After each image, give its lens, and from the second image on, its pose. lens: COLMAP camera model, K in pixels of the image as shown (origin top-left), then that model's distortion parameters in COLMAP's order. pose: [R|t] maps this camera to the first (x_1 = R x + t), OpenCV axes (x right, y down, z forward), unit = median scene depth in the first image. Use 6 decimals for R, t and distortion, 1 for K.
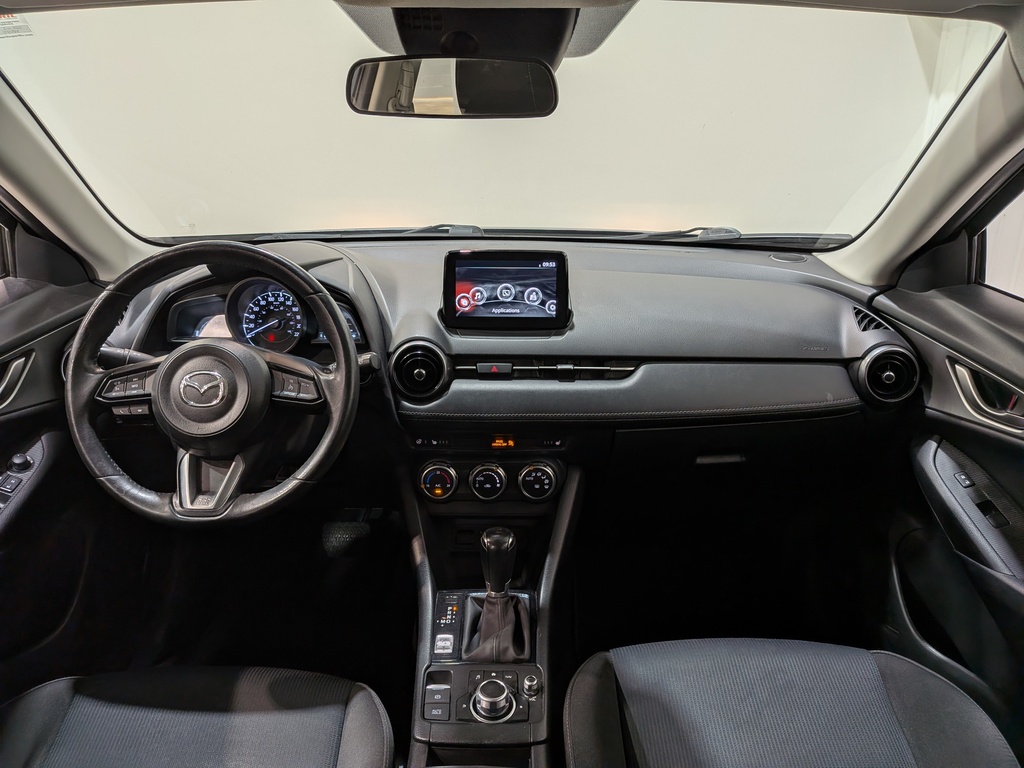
lens RADIAL K [[711.8, 0, 505.2], [0, 711.8, 396.3], [0, 0, 1]] dist [0.081086, -0.128669]
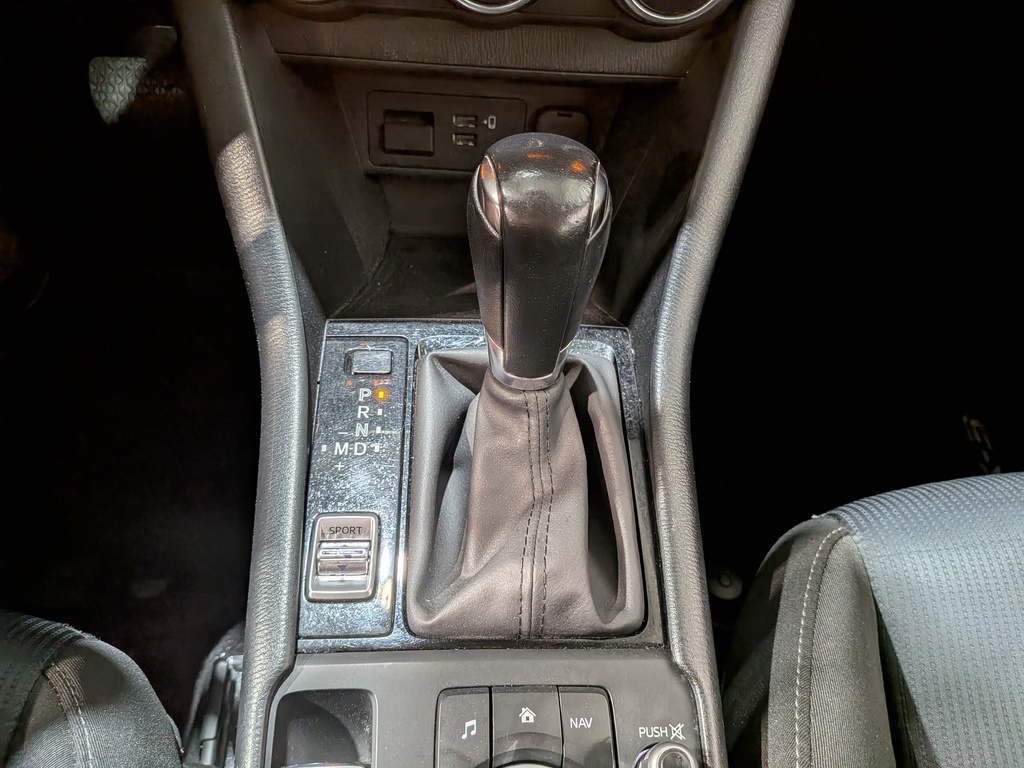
lens RADIAL K [[729.0, 0, 532.4], [0, 729.0, 386.0], [0, 0, 1]] dist [0.065766, -0.131436]
pose [[0.993912, 0.008670, 0.109837, -0.038650], [-0.068857, 0.827120, 0.557791, 0.108535], [-0.086012, -0.561958, 0.822681, 0.709860]]
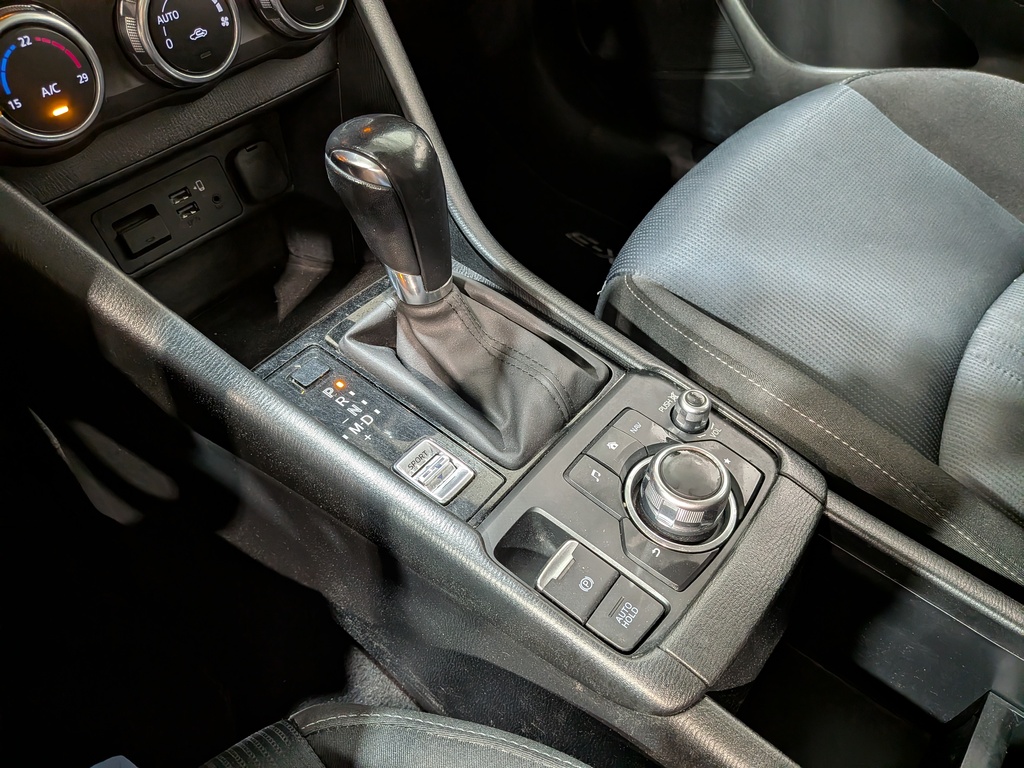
lens RADIAL K [[744.9, 0, 512.0], [0, 744.9, 384.0], [0, 0, 1]] dist [-0.003861, -0.001164]
pose [[0.617709, -0.577744, 0.533523, -0.211556], [0.233608, 0.782614, 0.577011, 0.091616], [-0.750908, -0.231790, 0.618394, 0.670340]]
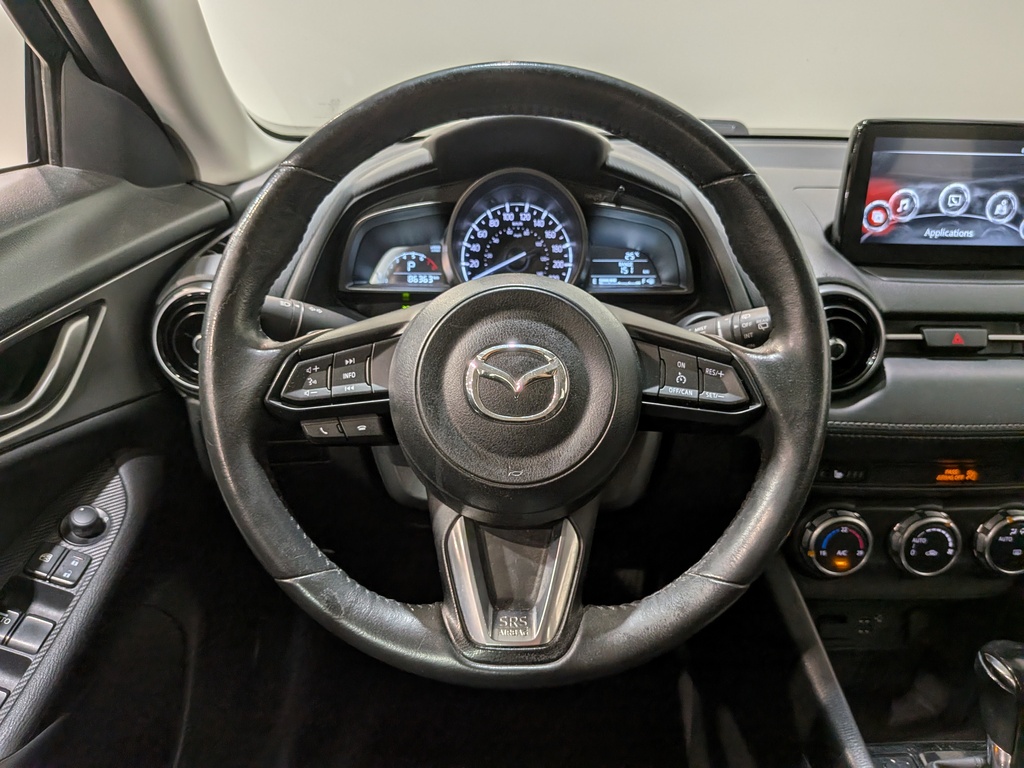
lens RADIAL K [[722.3, 0, 521.9], [0, 722.3, 406.8], [0, 0, 1]] dist [0.071886, -0.123098]
pose [[0.999797, -0.001367, 0.020115, -0.361133], [0.000364, 0.998760, 0.049782, -0.015226], [-0.020158, -0.049764, 0.998558, 0.463103]]
